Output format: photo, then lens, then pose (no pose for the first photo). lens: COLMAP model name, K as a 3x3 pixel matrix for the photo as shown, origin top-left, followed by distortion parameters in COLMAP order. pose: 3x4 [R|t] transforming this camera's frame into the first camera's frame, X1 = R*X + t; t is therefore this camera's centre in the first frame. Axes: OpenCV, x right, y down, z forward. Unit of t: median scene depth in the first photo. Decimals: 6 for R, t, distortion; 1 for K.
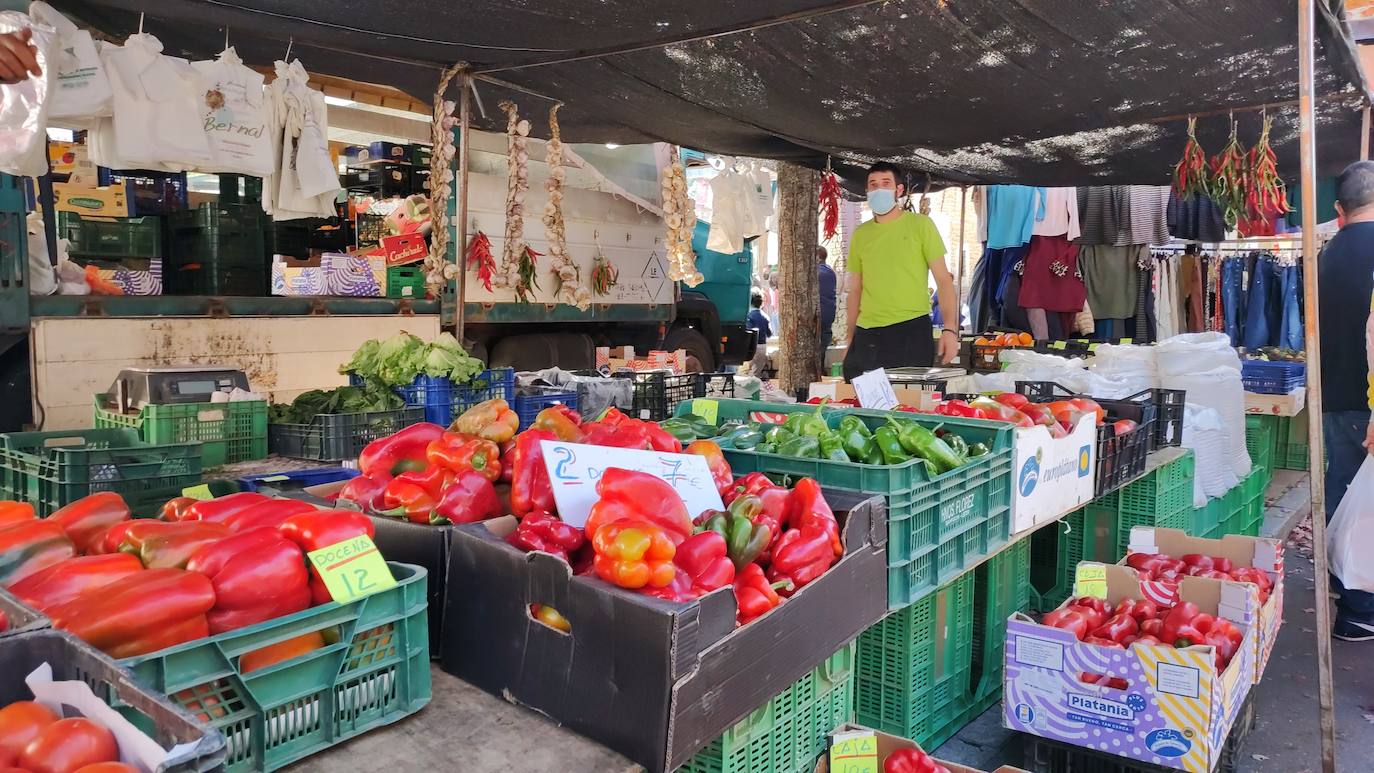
lens RADIAL K [[1044.2, 0, 689.9], [0, 1044.2, 391.4], [0, 0, 1]] dist [0.037990, -0.026604]
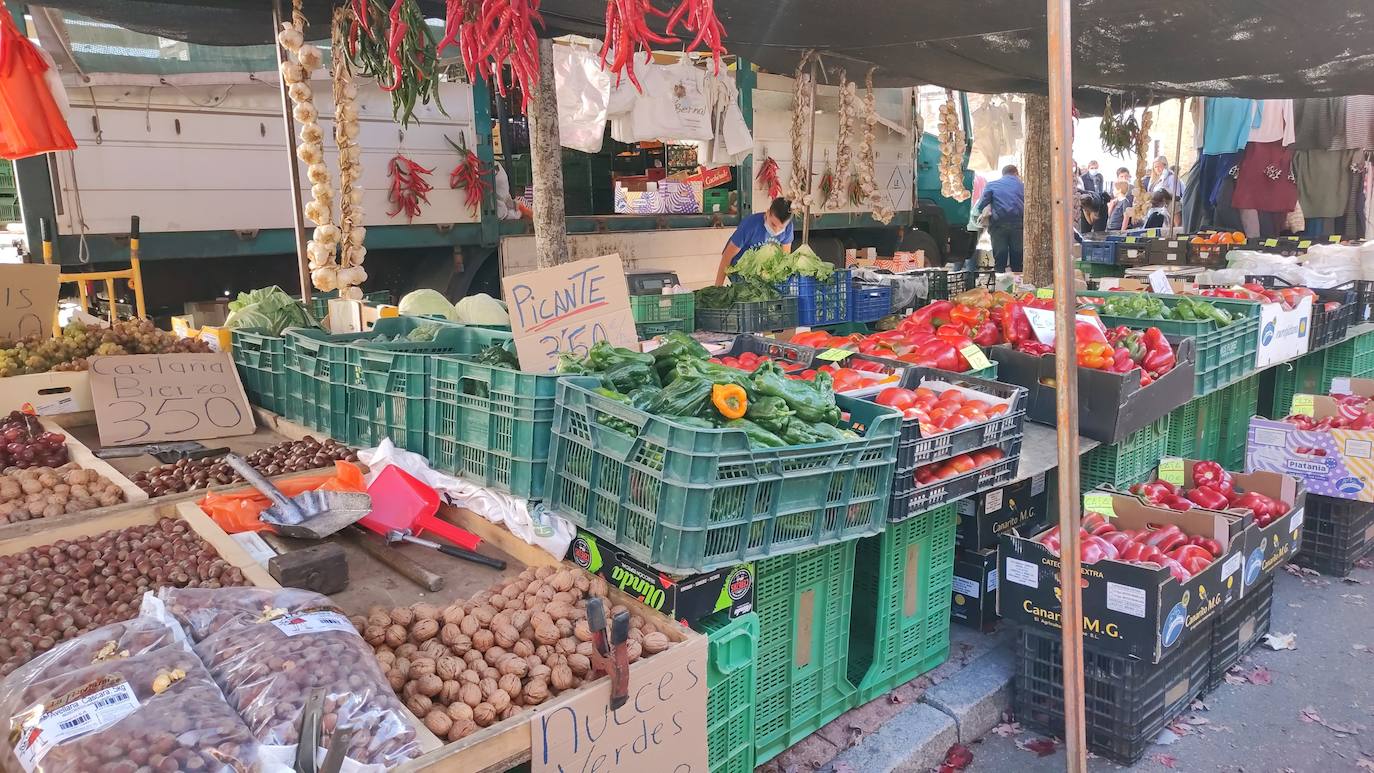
lens RADIAL K [[1044.2, 0, 678.2], [0, 1044.2, 389.9], [0, 0, 1]] dist [0.037990, -0.026604]
pose [[0.987554, 0.009875, -0.156968, -0.177324], [0.005306, 0.995367, 0.096002, 0.002685], [0.157189, -0.095641, 0.982926, -0.419286]]
